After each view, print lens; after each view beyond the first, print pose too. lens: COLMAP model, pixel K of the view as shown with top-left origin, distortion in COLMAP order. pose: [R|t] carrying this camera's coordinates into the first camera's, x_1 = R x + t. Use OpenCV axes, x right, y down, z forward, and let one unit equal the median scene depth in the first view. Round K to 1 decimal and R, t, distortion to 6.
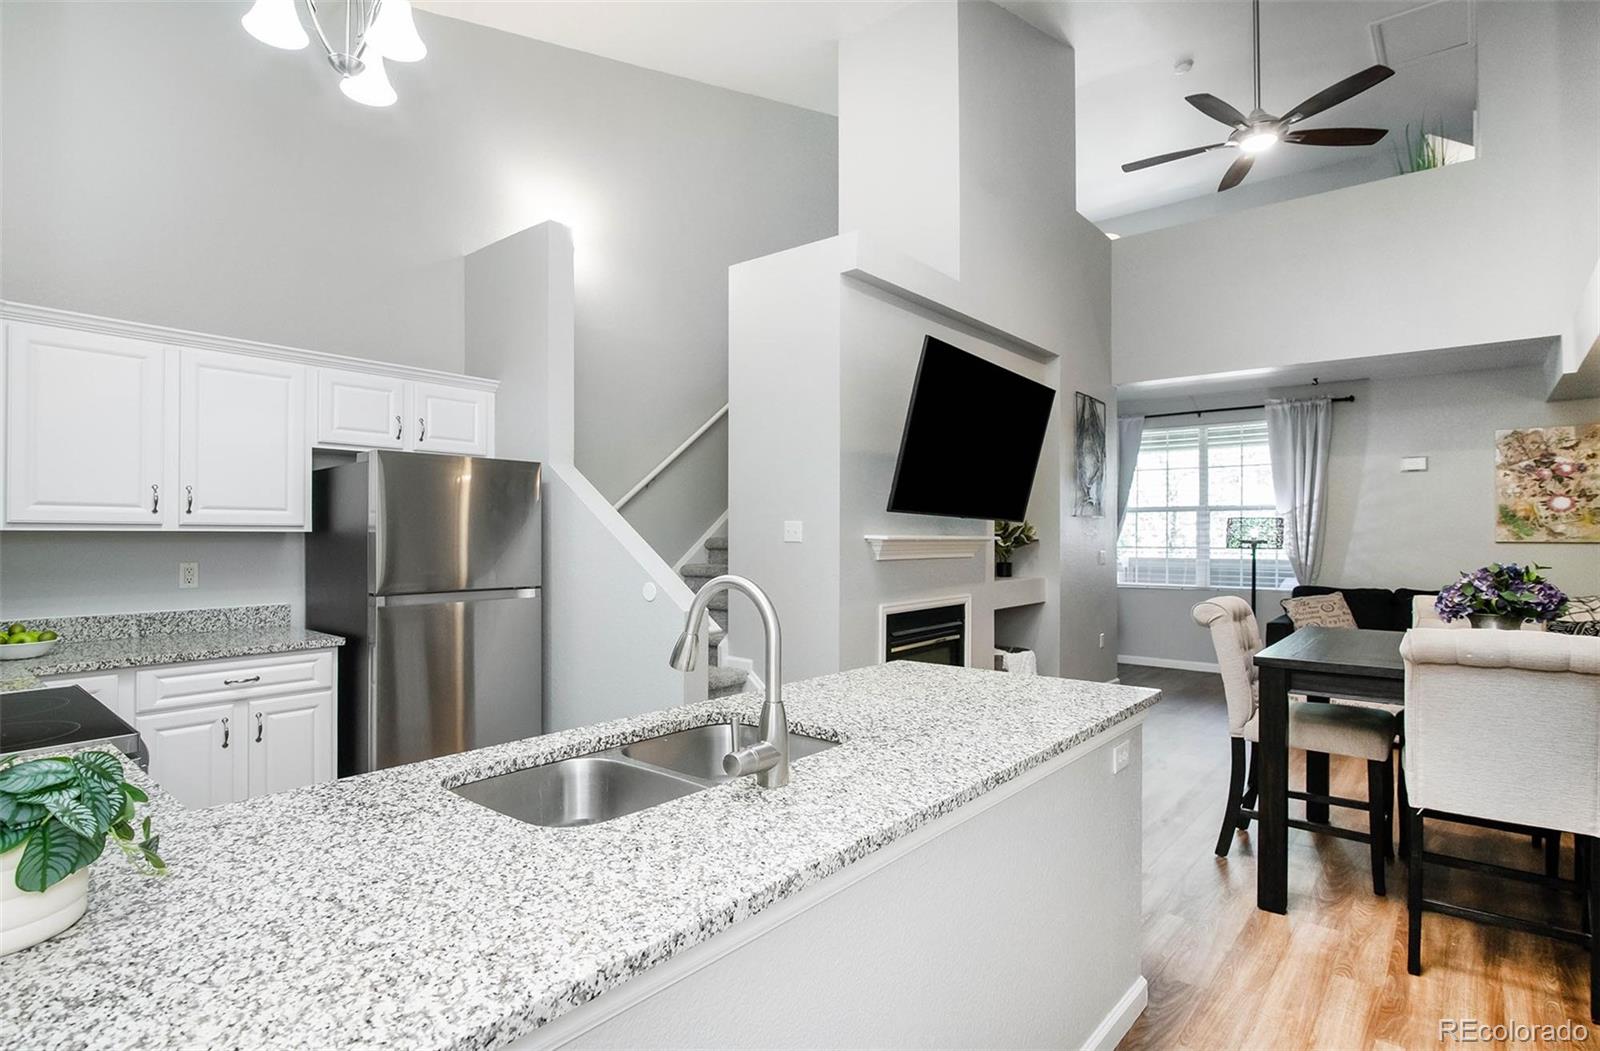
lens RADIAL K [[779.7, 0, 800.0], [0, 779.7, 525.5], [0, 0, 1]] dist [0.029147, 0.000299]
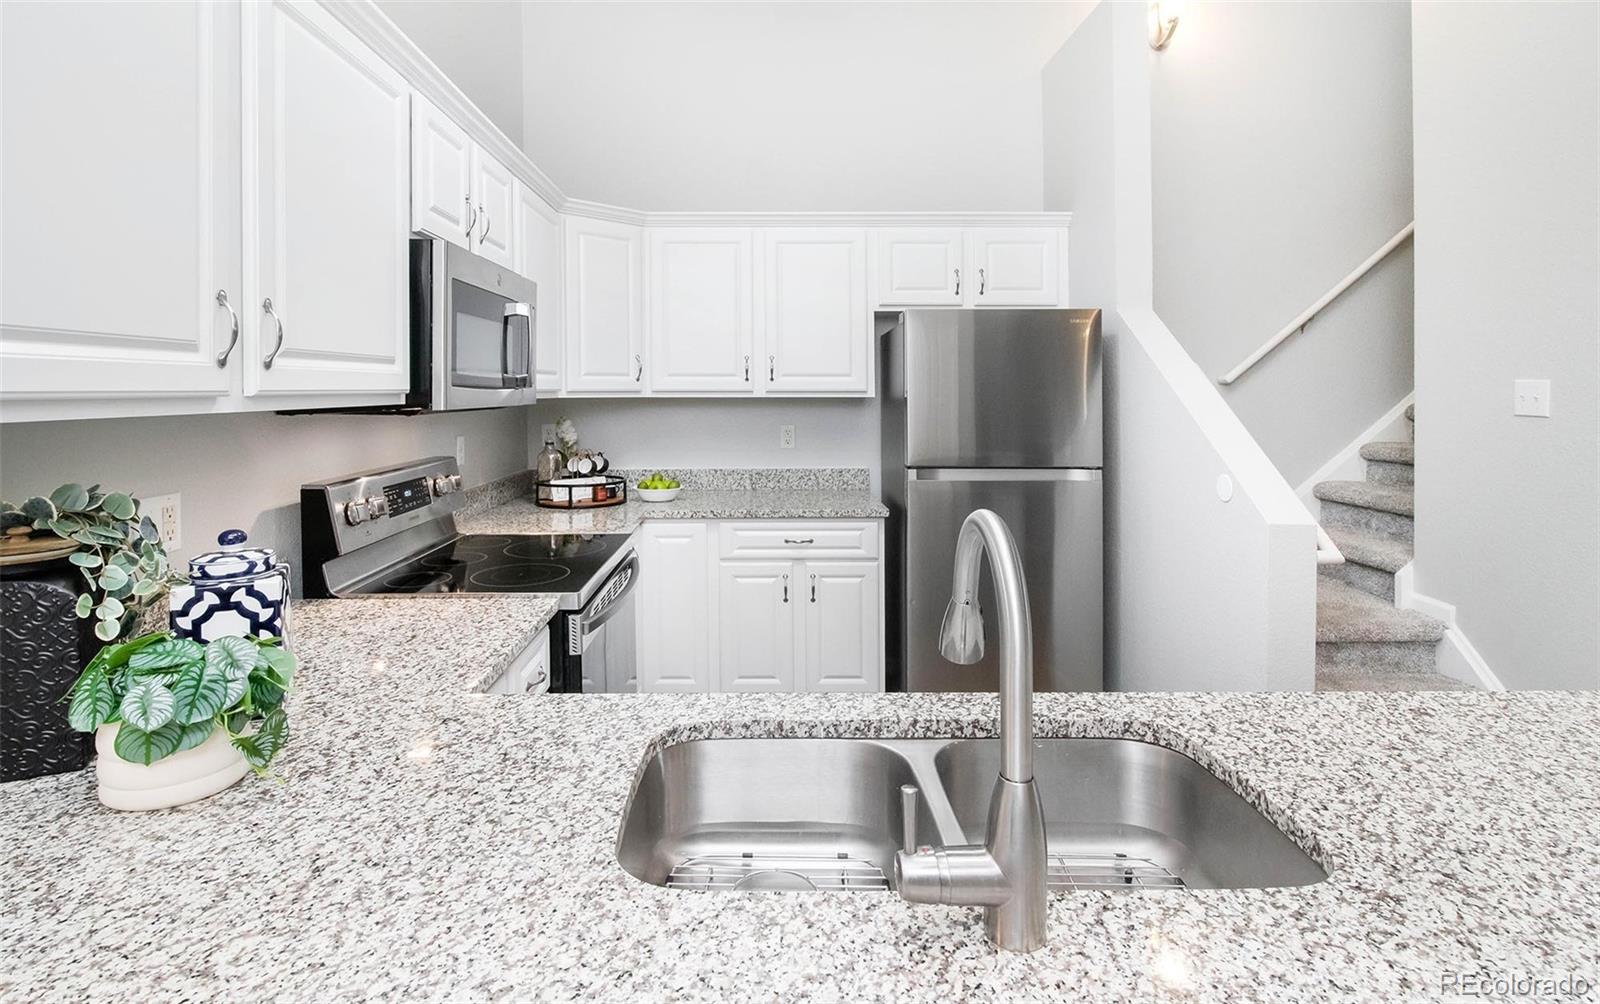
lens RADIAL K [[853.1, 0, 795.6], [0, 853.1, 399.2], [0, 0, 1]] dist [-0.011394, 0.000848]
pose [[0.657567, 0.007417, -0.753360, 0.142964], [0.012095, 0.999719, 0.020400, -0.014598], [0.753299, -0.022527, 0.657292, 0.271293]]
